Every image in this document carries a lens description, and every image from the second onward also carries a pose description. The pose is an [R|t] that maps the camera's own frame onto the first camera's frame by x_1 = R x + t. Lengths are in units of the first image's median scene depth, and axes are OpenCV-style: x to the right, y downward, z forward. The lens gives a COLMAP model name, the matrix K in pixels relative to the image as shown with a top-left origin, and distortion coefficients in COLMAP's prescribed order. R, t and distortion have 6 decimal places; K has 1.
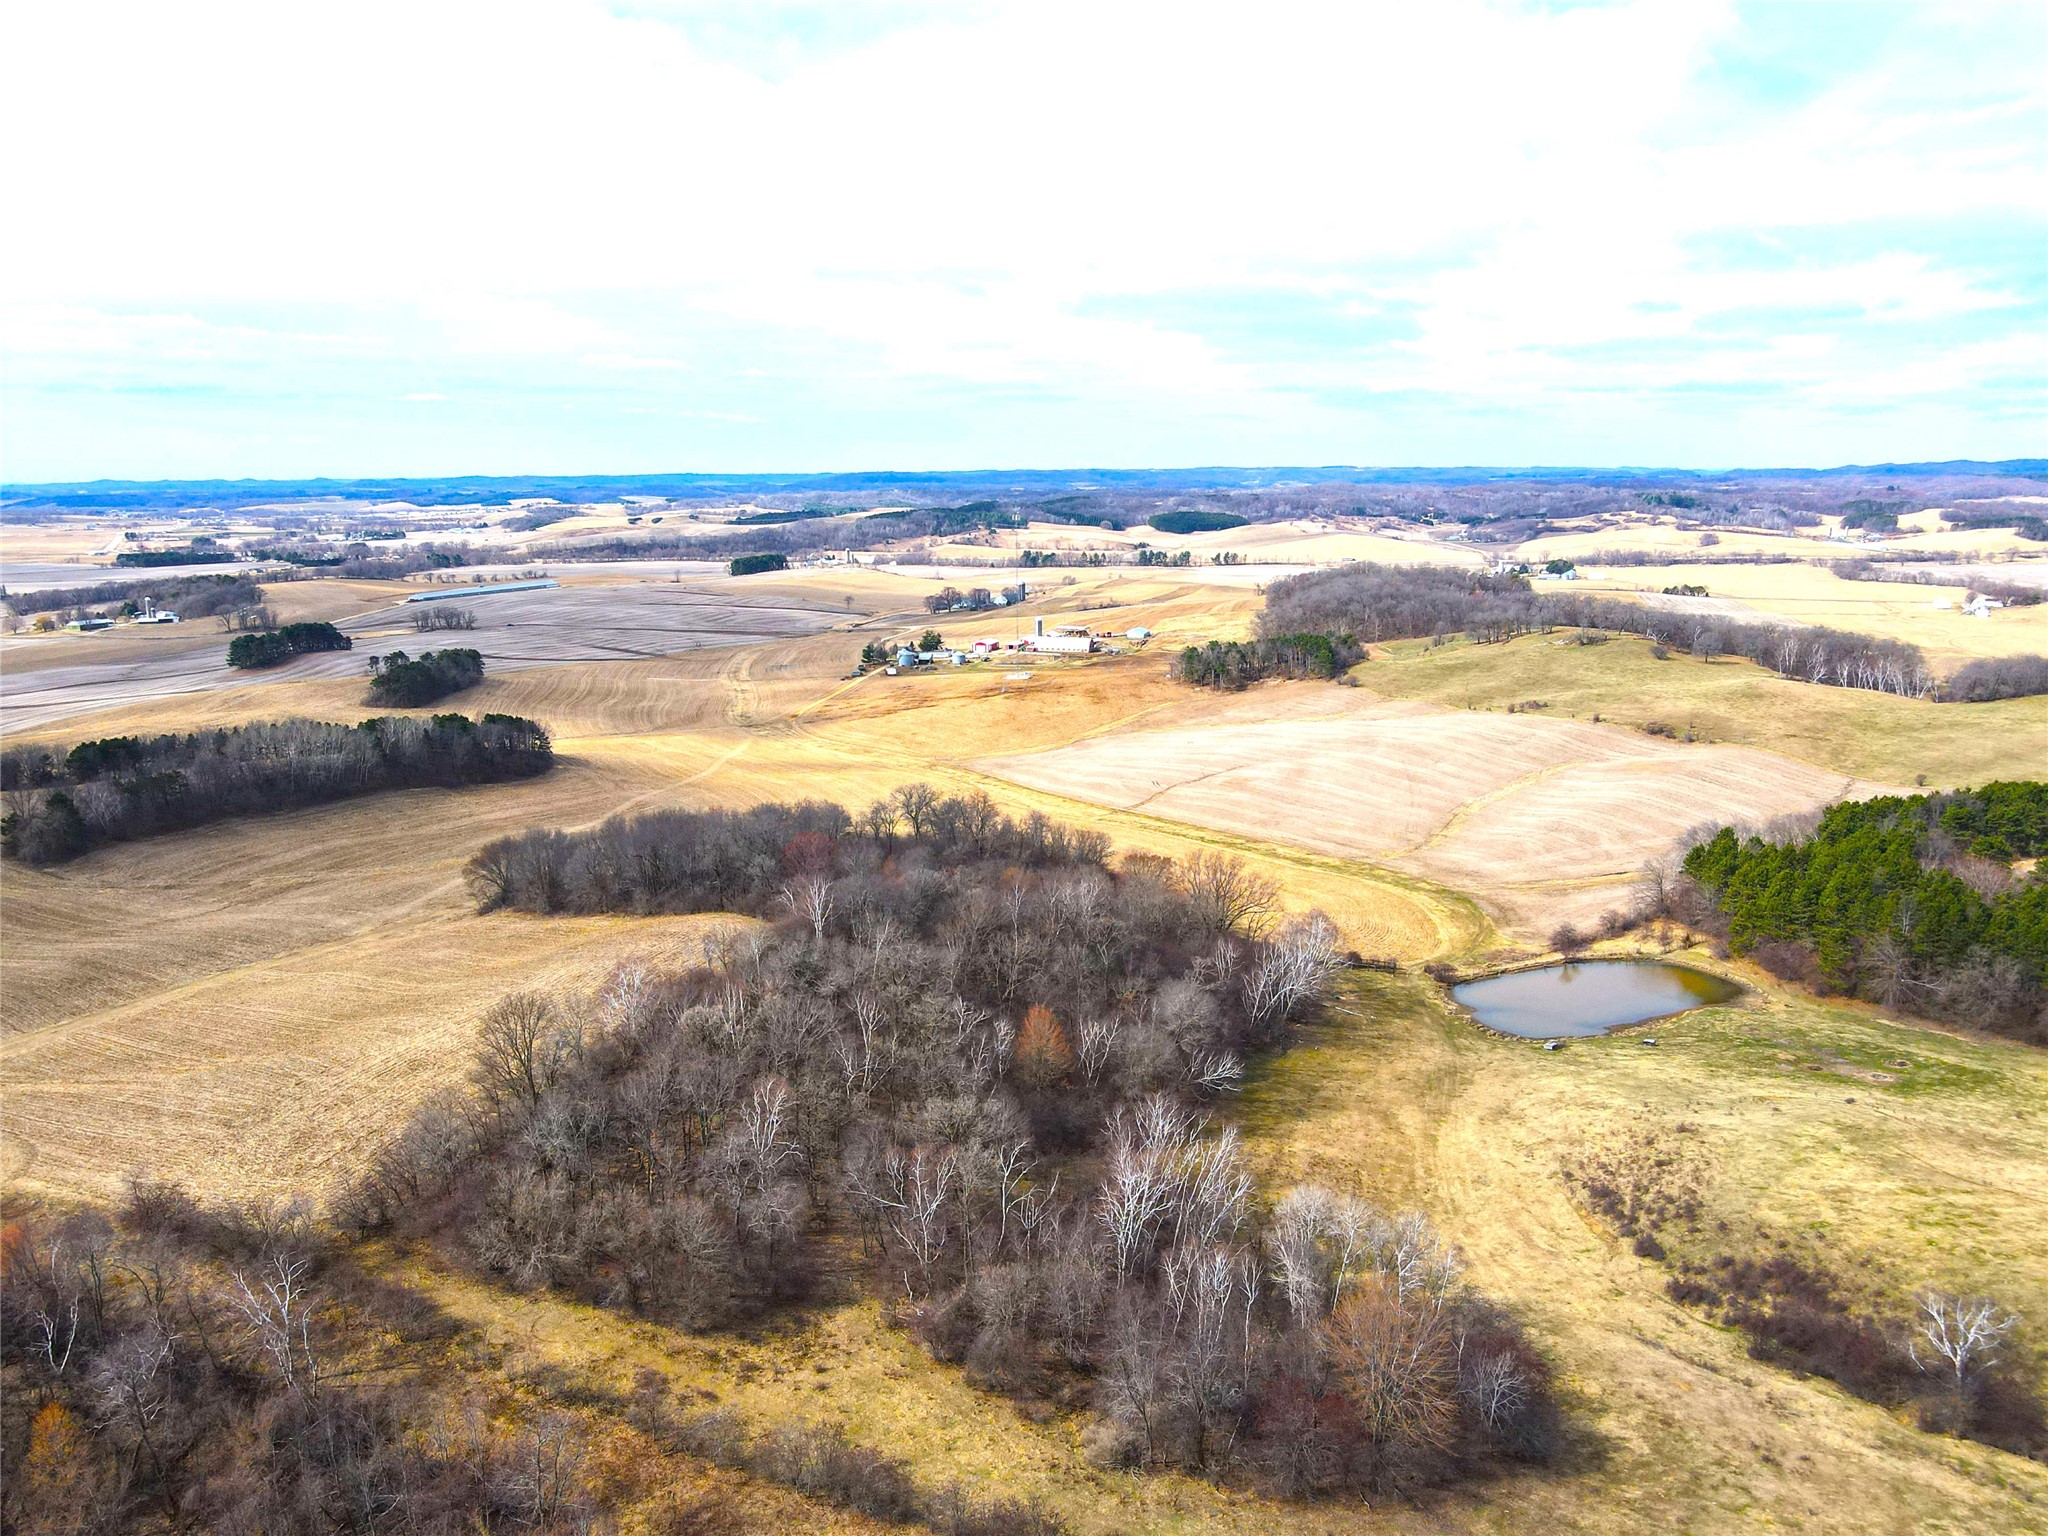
lens RADIAL K [[1502.5, 0, 1028.3], [0, 1502.5, 774.0], [0, 0, 1]] dist [-0.003938, 0.035995]
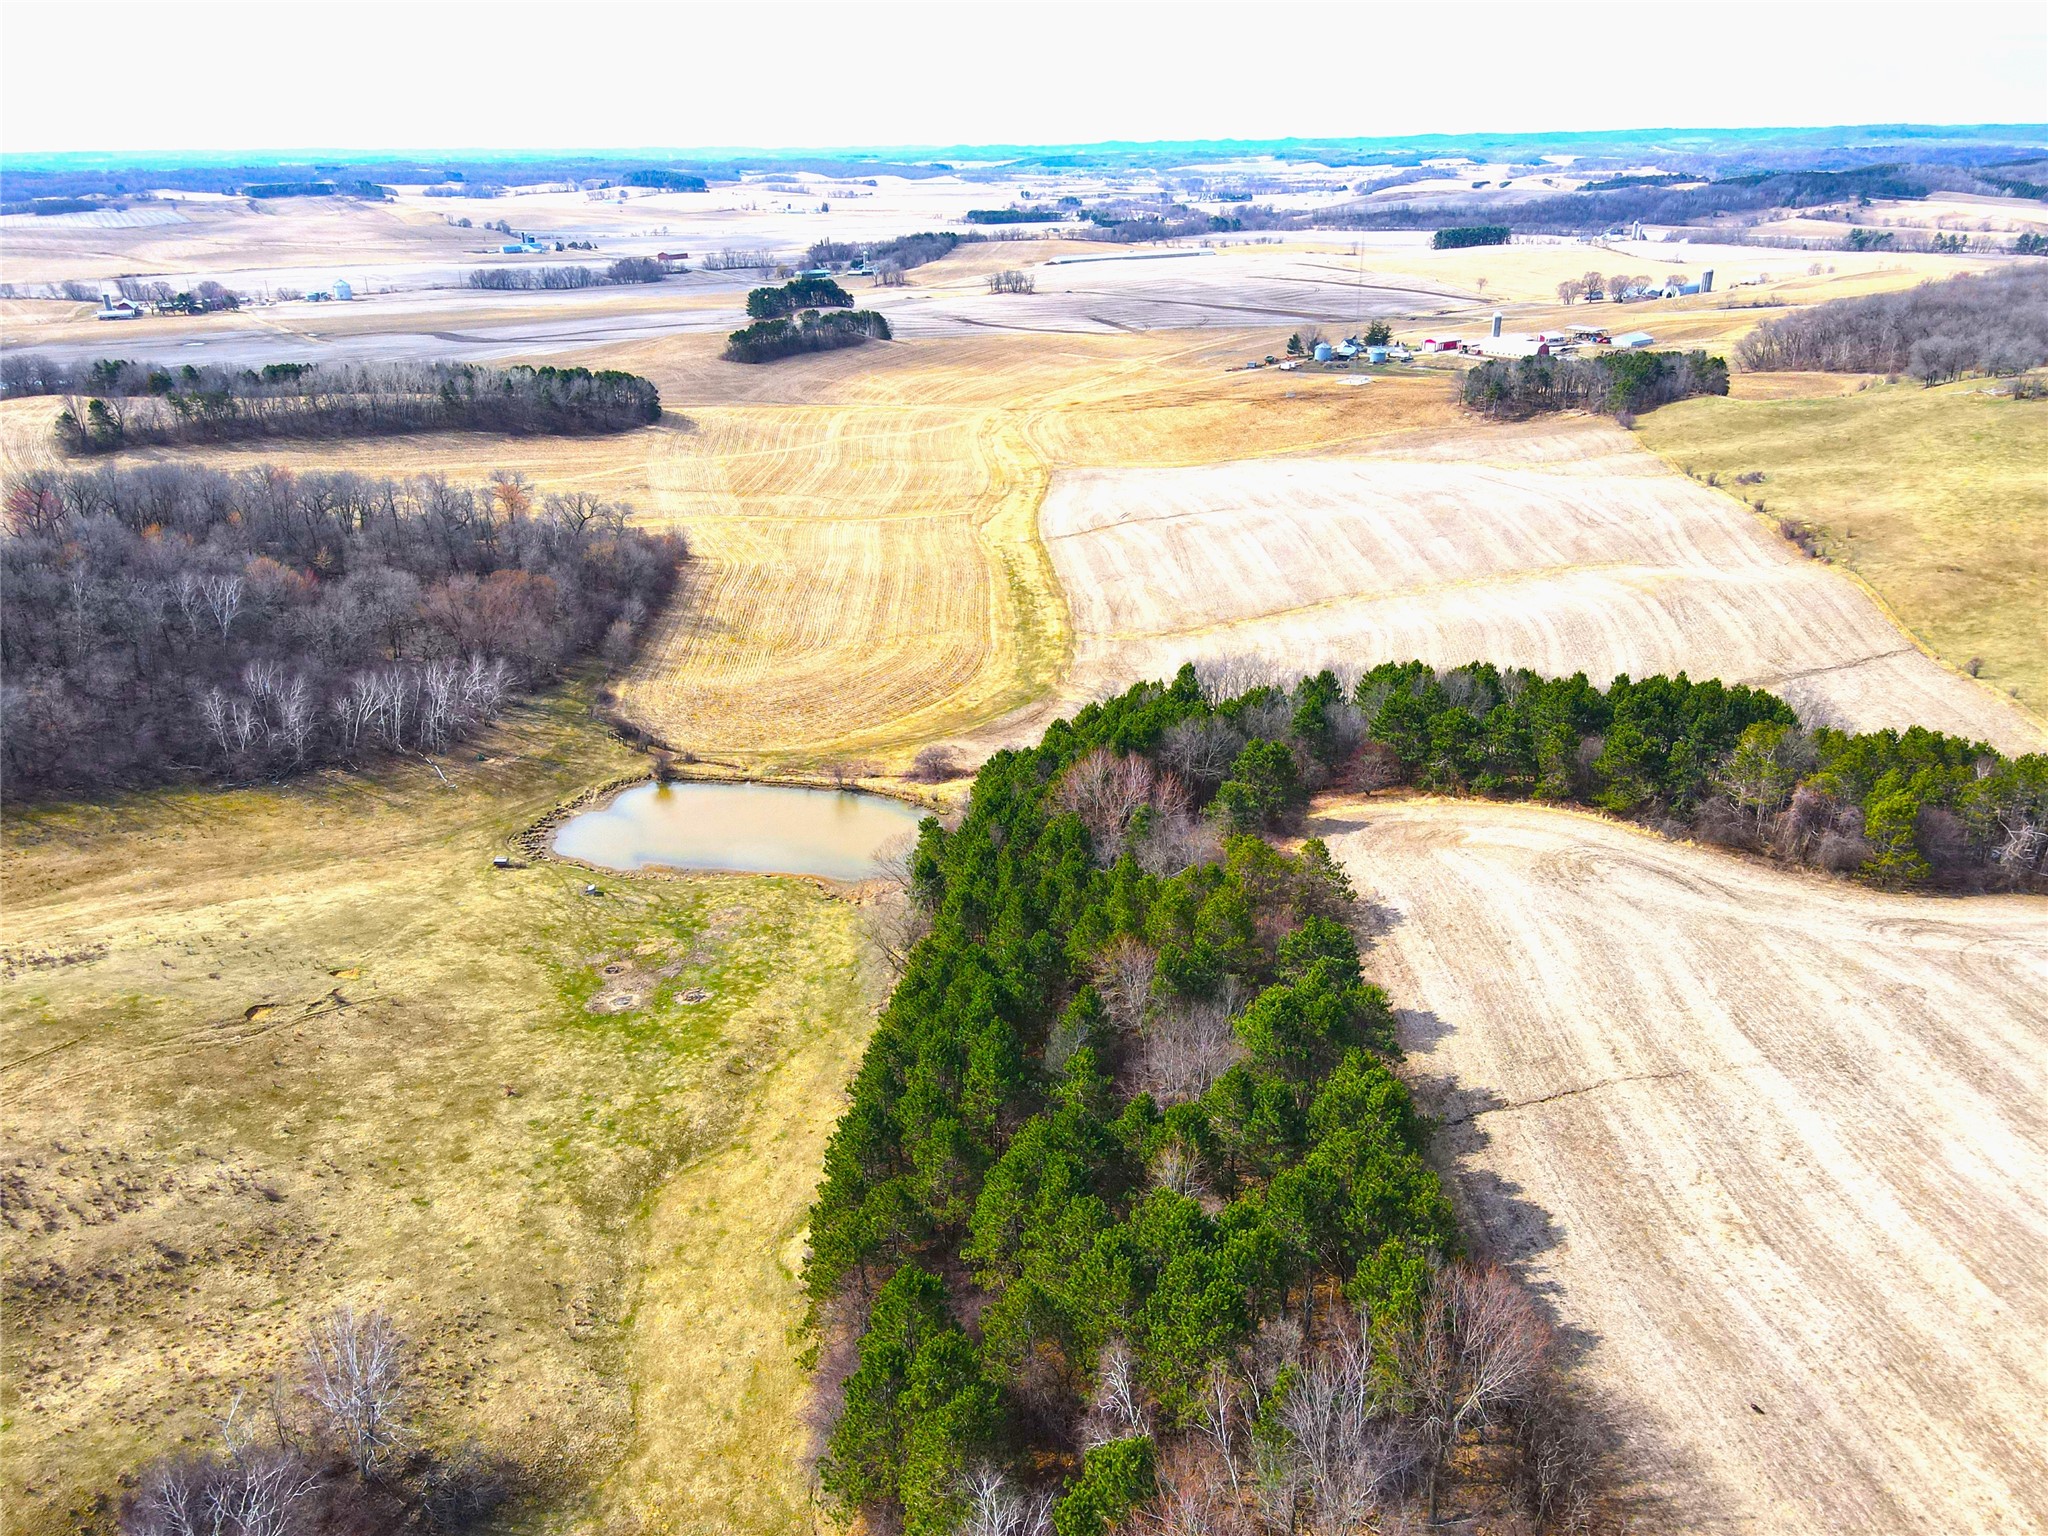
lens RADIAL K [[1500.1, 0, 1024.0], [0, 1500.1, 768.0], [0, 0, 1]] dist [0.032455, -0.028332]
pose [[0.821652, 0.217801, -0.526736, 0.115396], [-0.107545, 0.966755, 0.231988, -0.010472], [0.559752, -0.133965, 0.817760, 0.055954]]
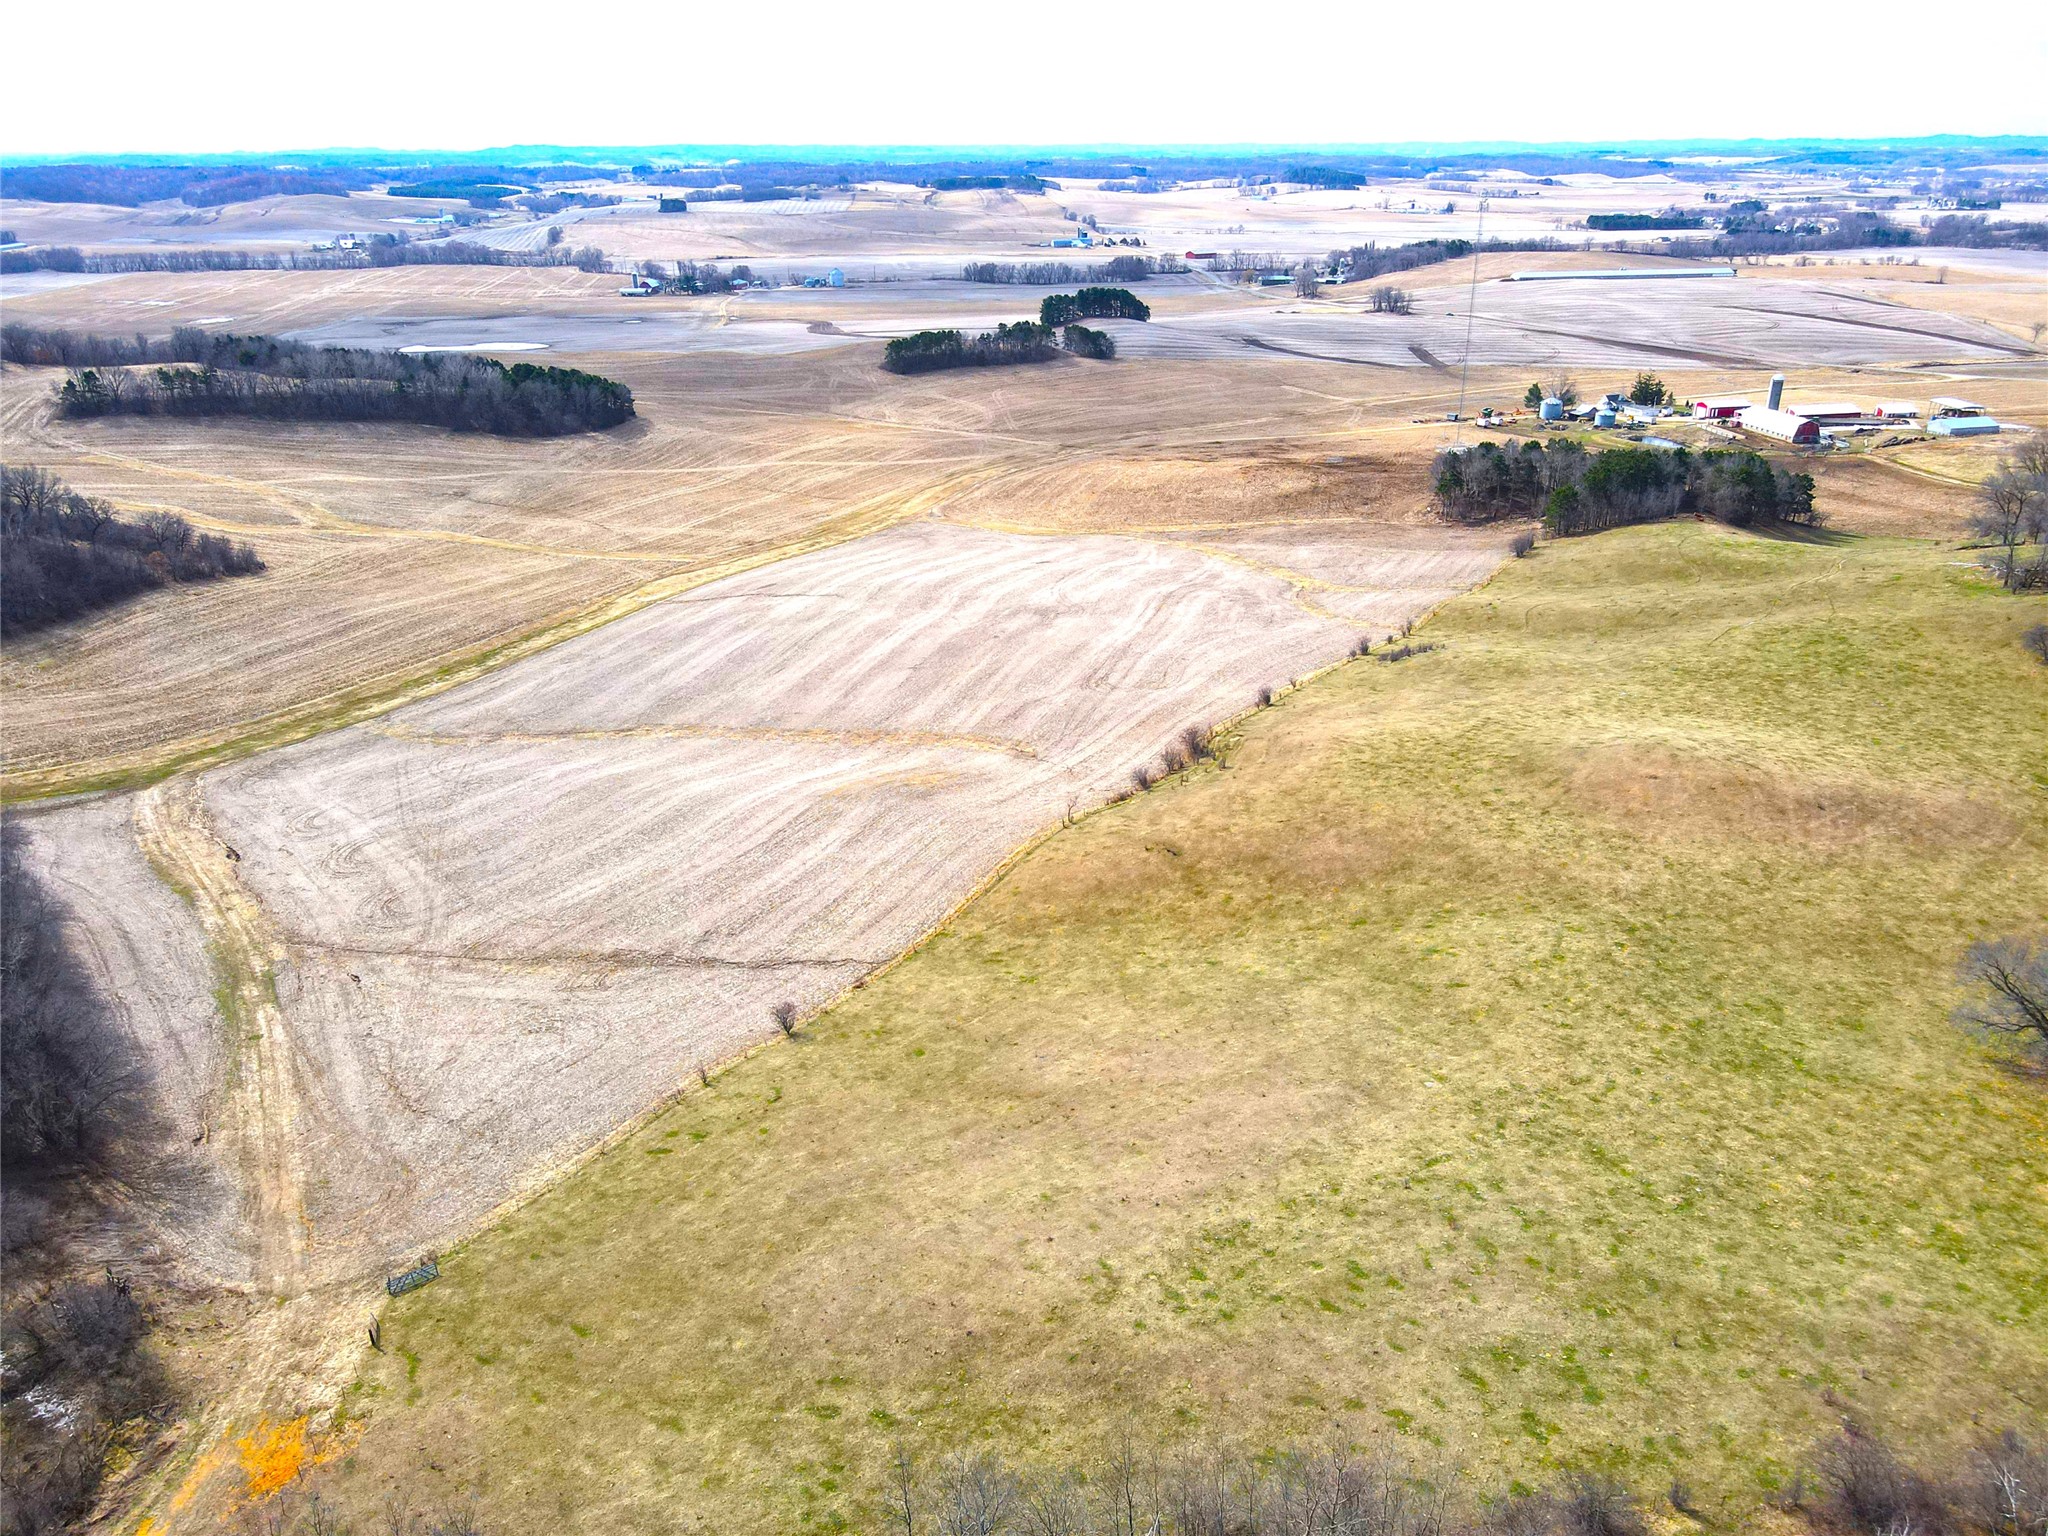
lens RADIAL K [[1502.5, 0, 1028.3], [0, 1502.5, 774.0], [0, 0, 1]] dist [-0.003938, 0.035995]
pose [[0.476272, 0.345050, -0.808768, 0.173585], [-0.170531, 0.938571, 0.300006, -0.034038], [0.862603, -0.004965, 0.505857, 0.168135]]
